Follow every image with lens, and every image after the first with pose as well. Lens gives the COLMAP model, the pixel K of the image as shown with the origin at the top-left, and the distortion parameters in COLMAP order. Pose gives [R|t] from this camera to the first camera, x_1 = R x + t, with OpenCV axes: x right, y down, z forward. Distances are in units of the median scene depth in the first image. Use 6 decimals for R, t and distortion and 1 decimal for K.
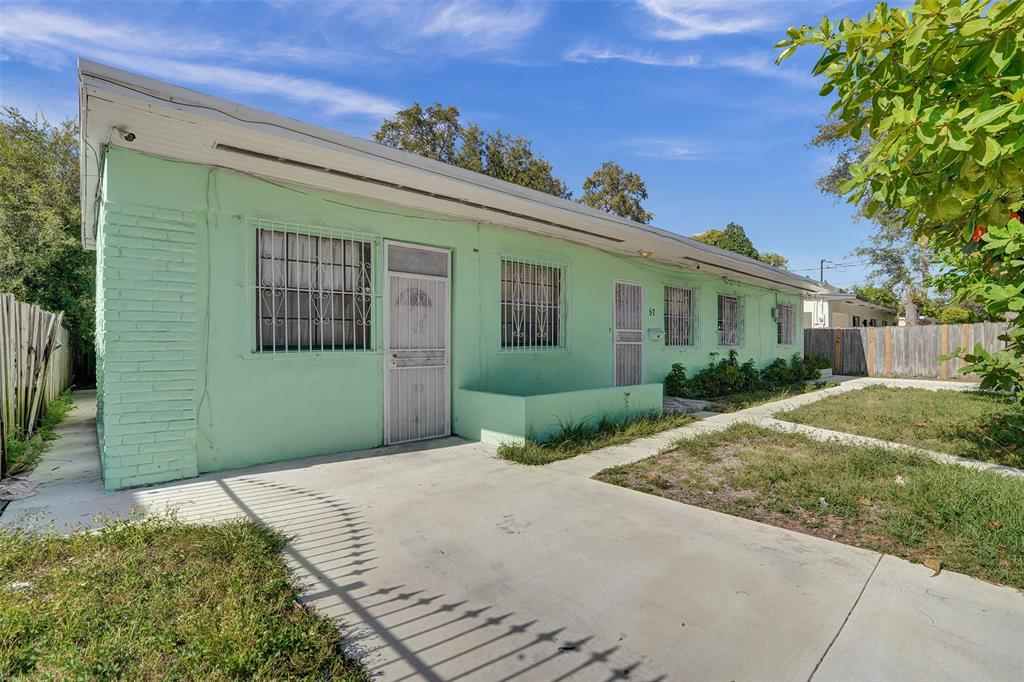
lens RADIAL K [[476.5, 0, 513.3], [0, 476.5, 341.6], [0, 0, 1]] dist [-0.054299, 0.017270]
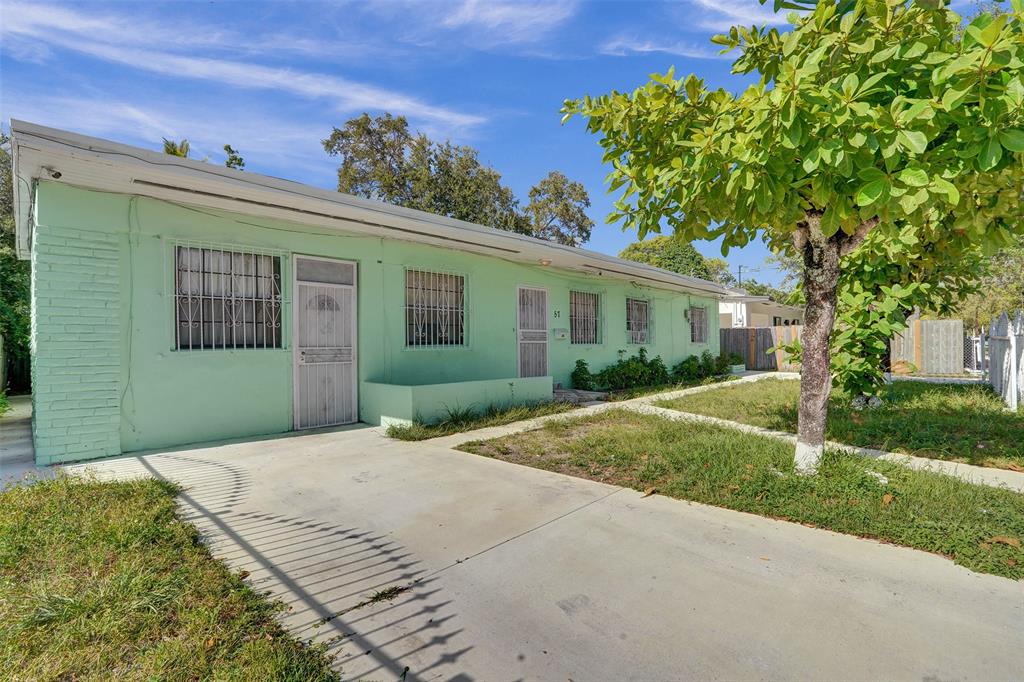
lens RADIAL K [[476.5, 0, 518.7], [0, 476.5, 339.6], [0, 0, 1]] dist [-0.054299, 0.017270]
pose [[0.996998, -0.010245, 0.076749, 0.210138], [0.011039, 0.999890, -0.009922, 0.015172], [-0.076639, 0.010740, 0.997001, -0.217713]]
